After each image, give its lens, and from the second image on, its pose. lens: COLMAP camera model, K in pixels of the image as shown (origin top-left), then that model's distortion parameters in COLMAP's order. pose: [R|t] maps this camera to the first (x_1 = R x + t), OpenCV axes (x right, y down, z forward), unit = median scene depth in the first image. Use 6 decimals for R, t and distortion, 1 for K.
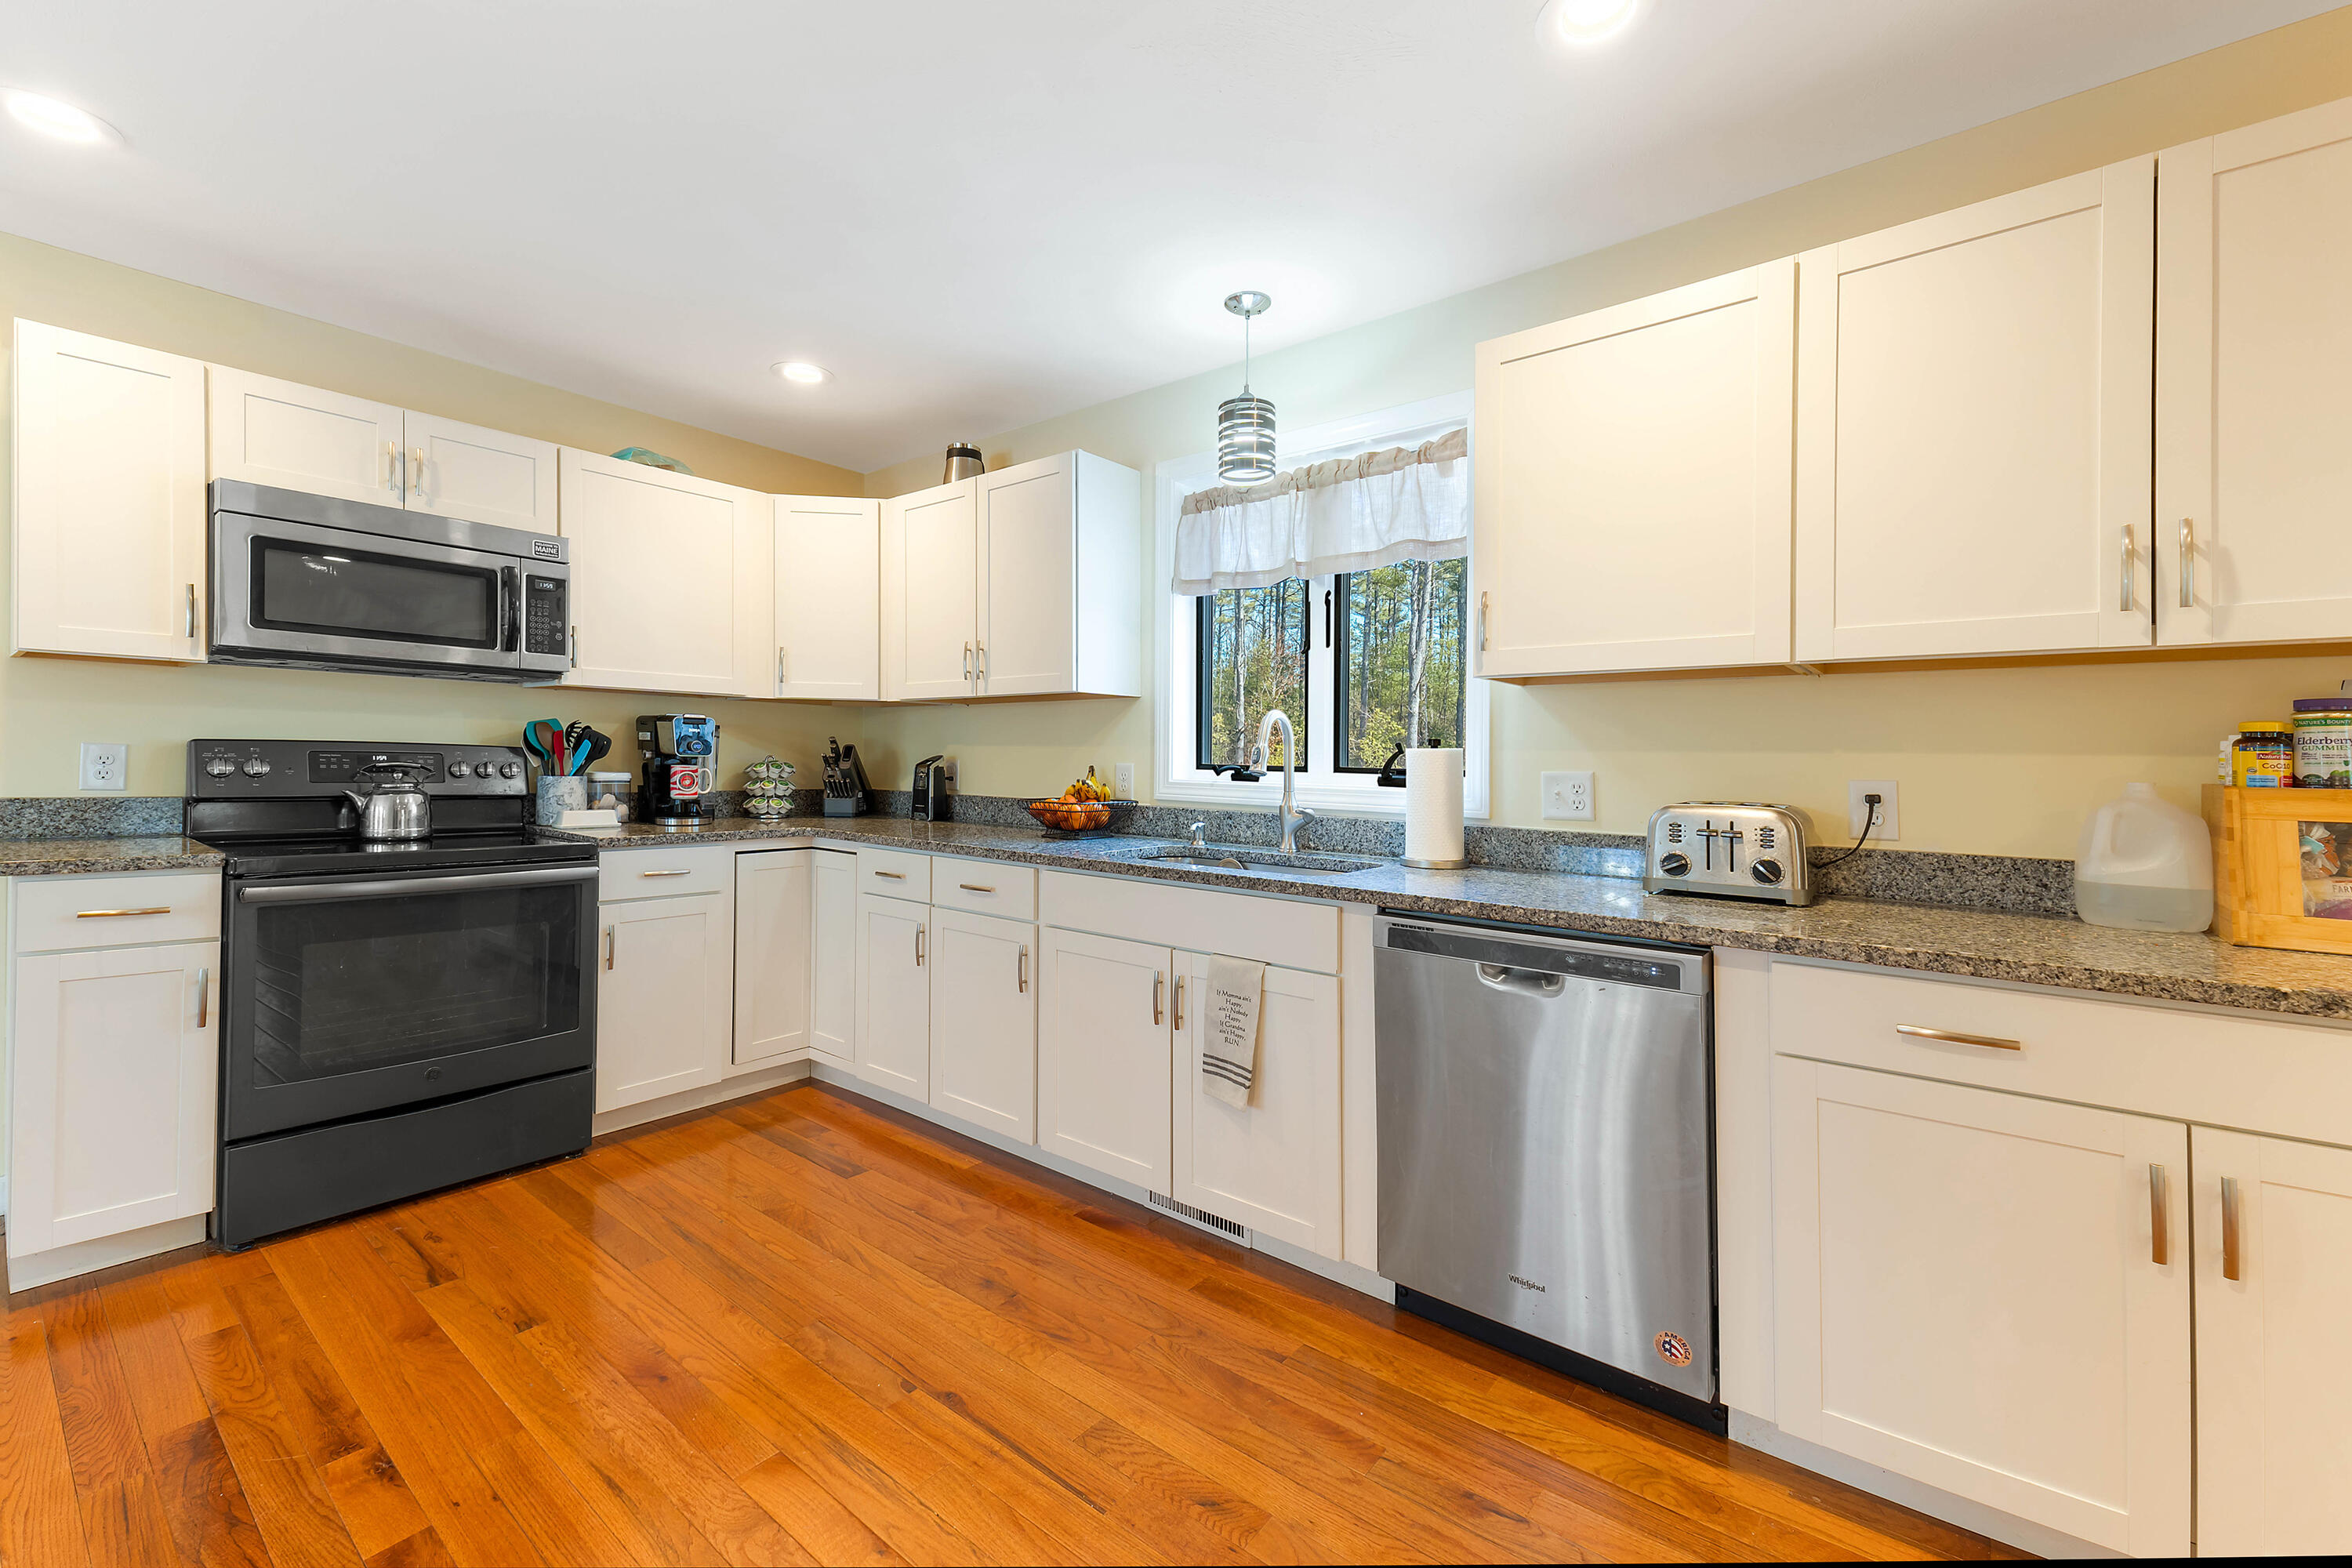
lens RADIAL K [[958.7, 0, 1175.9], [0, 958.7, 762.0], [0, 0, 1]] dist [0.032179, -0.009176]
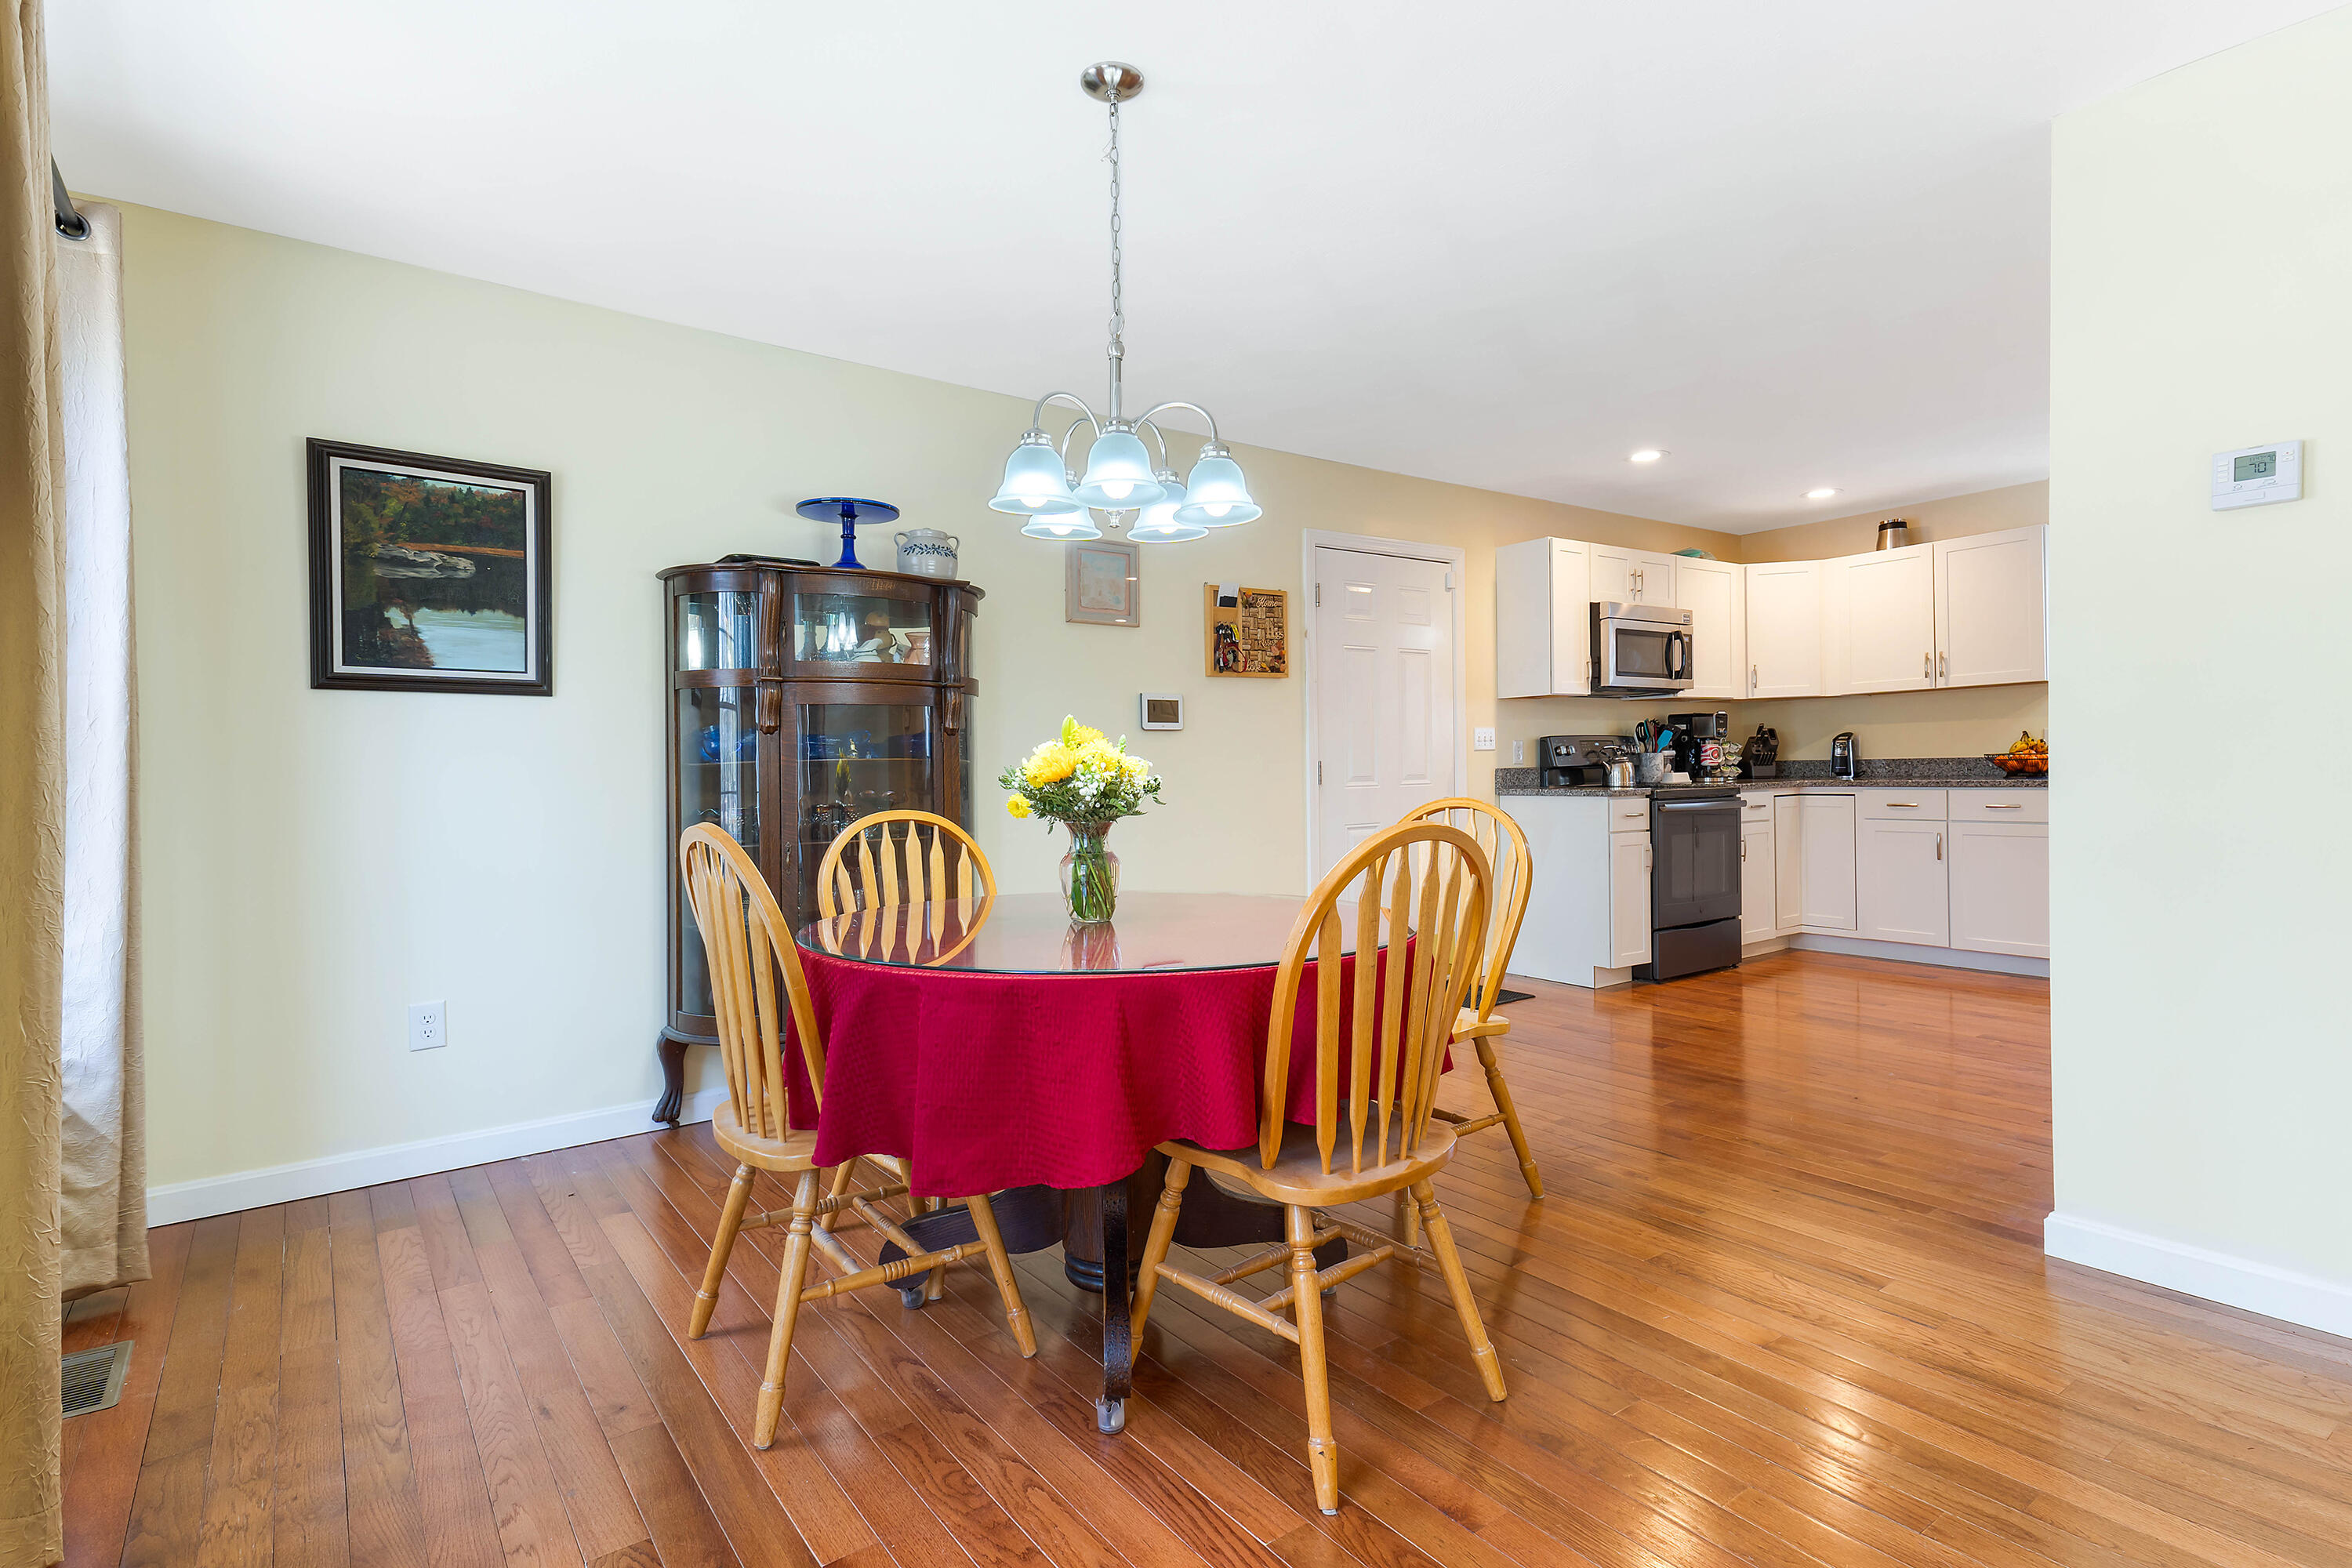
lens RADIAL K [[1168.7, 0, 1107.6], [0, 1168.7, 780.7], [0, 0, 1]] dist [0.001232, 0.000130]
pose [[0.958485, -0.035979, -0.282863, -1.083021], [0.039305, 0.999209, 0.006090, 0.014778], [0.282420, -0.016955, 0.959141, -1.306837]]
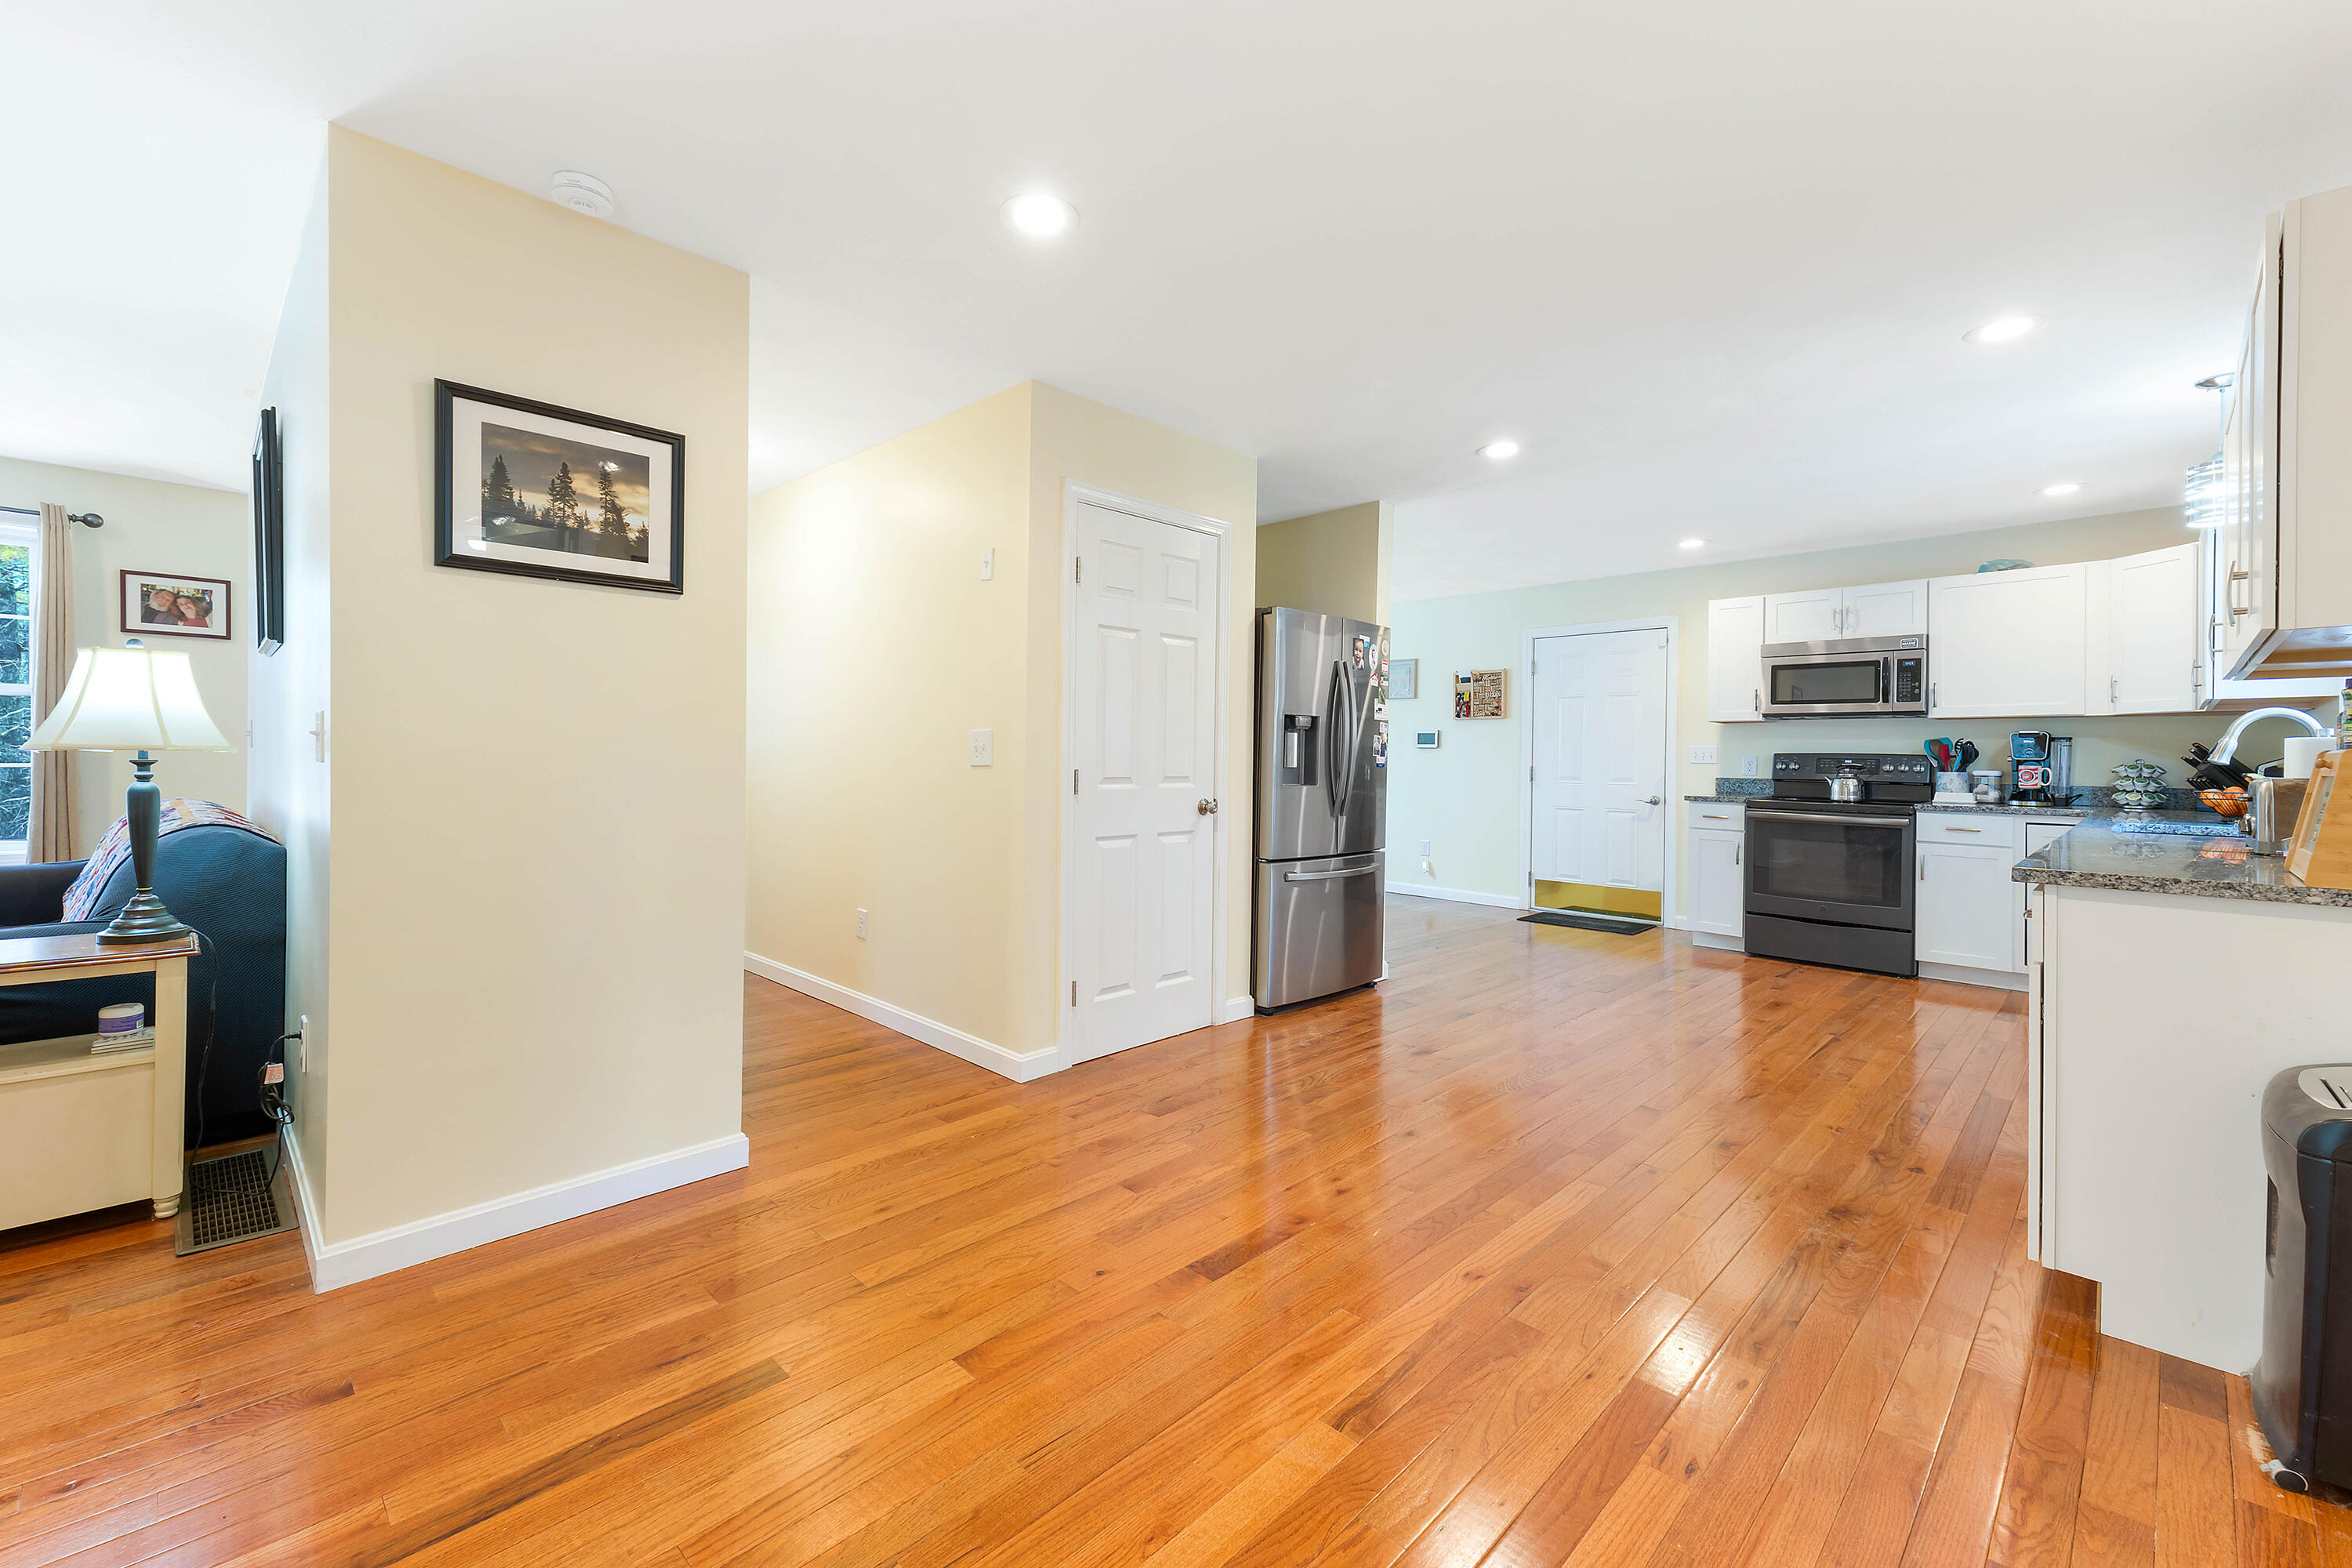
lens RADIAL K [[958.7, 0, 1175.9], [0, 958.7, 762.0], [0, 0, 1]] dist [0.032179, -0.009176]
pose [[-0.098890, -0.014472, -0.994993, 1.297970], [-0.015860, 0.999790, -0.012965, 0.044708], [0.994972, 0.014498, -0.099099, -0.163779]]
